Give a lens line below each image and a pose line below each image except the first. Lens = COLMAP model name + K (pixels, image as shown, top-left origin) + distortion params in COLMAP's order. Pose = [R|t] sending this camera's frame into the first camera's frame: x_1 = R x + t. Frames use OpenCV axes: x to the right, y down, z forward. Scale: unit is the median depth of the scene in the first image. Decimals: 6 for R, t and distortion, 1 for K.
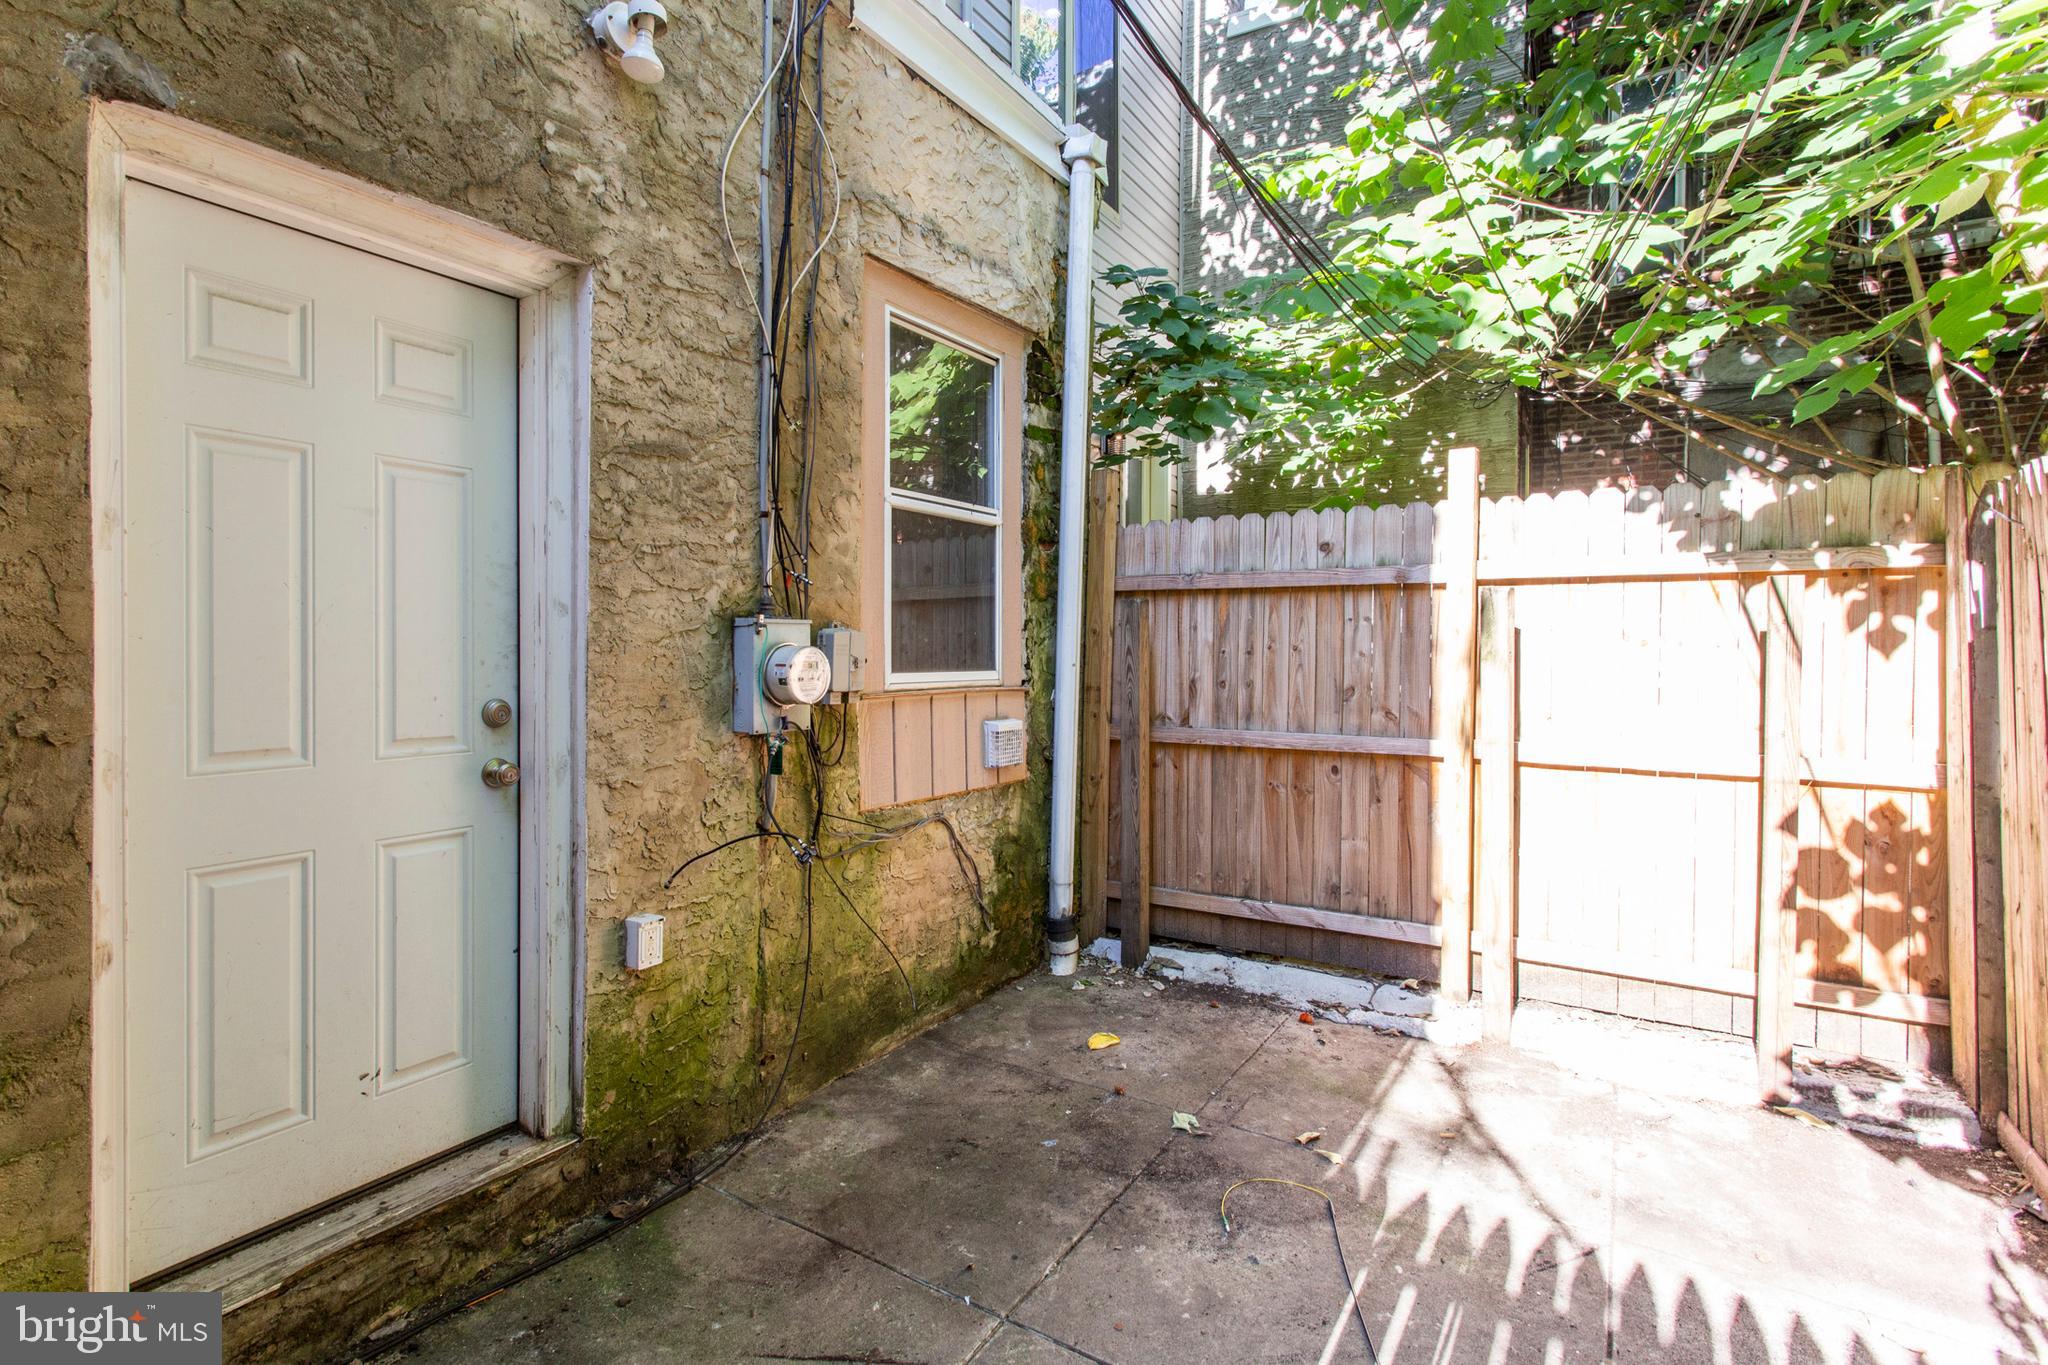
lens RADIAL K [[987.2, 0, 1023.6], [0, 987.2, 640.1], [0, 0, 1]] dist [0.001463, 0.002574]
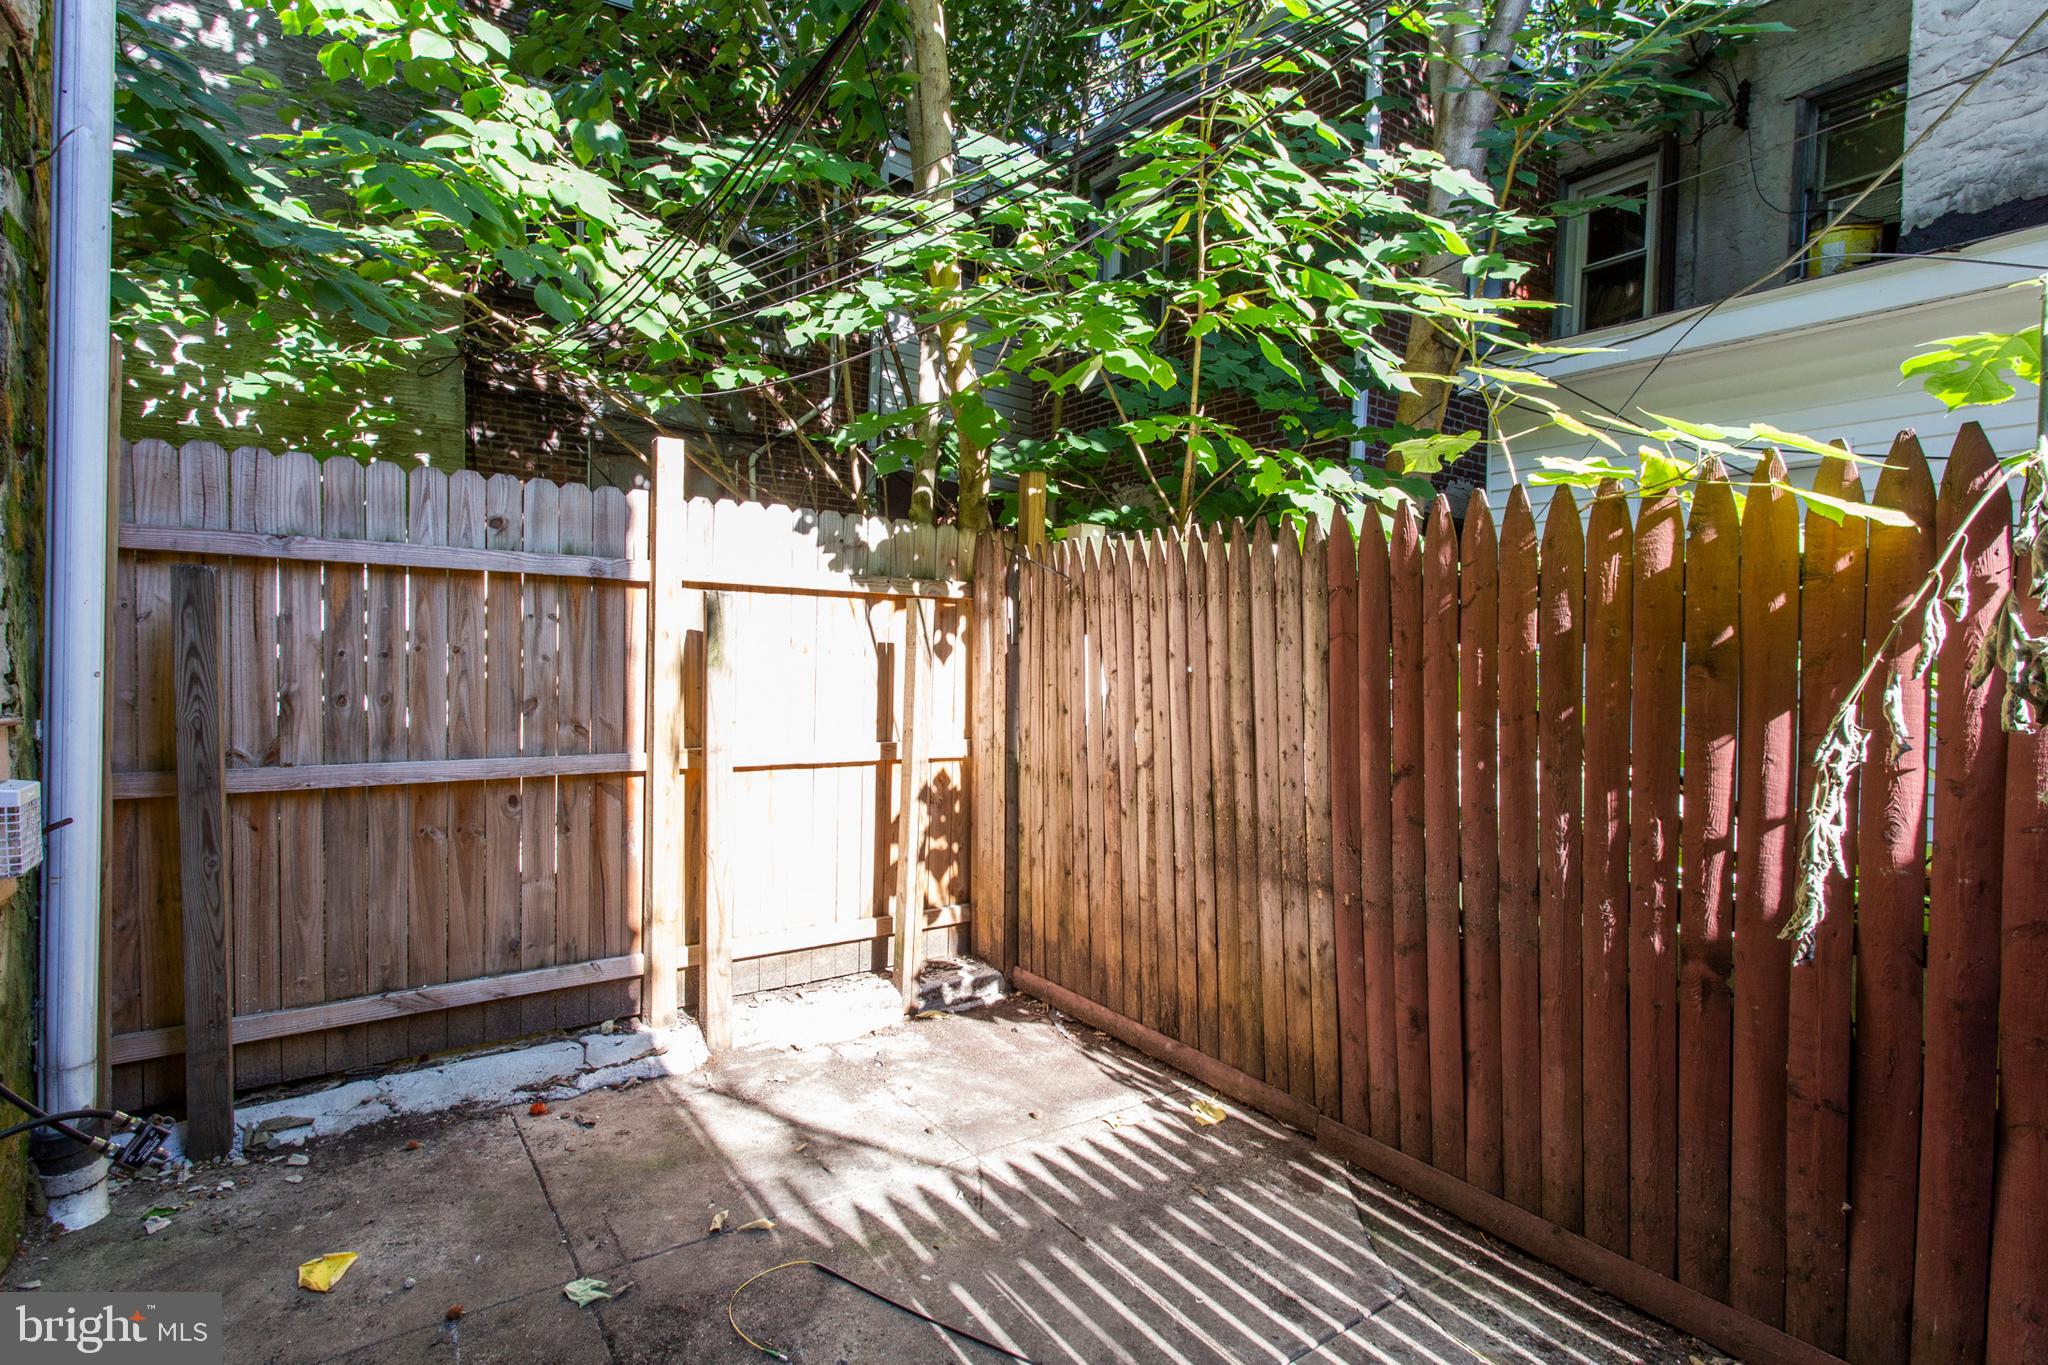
lens RADIAL K [[987.2, 0, 1028.1], [0, 987.2, 690.6], [0, 0, 1]] dist [0.001463, 0.002574]
pose [[0.386457, -0.023413, 0.922010, -0.308164], [-0.020536, 0.999211, 0.033981, 0.005298], [-0.922079, -0.032066, 0.385671, 0.341984]]
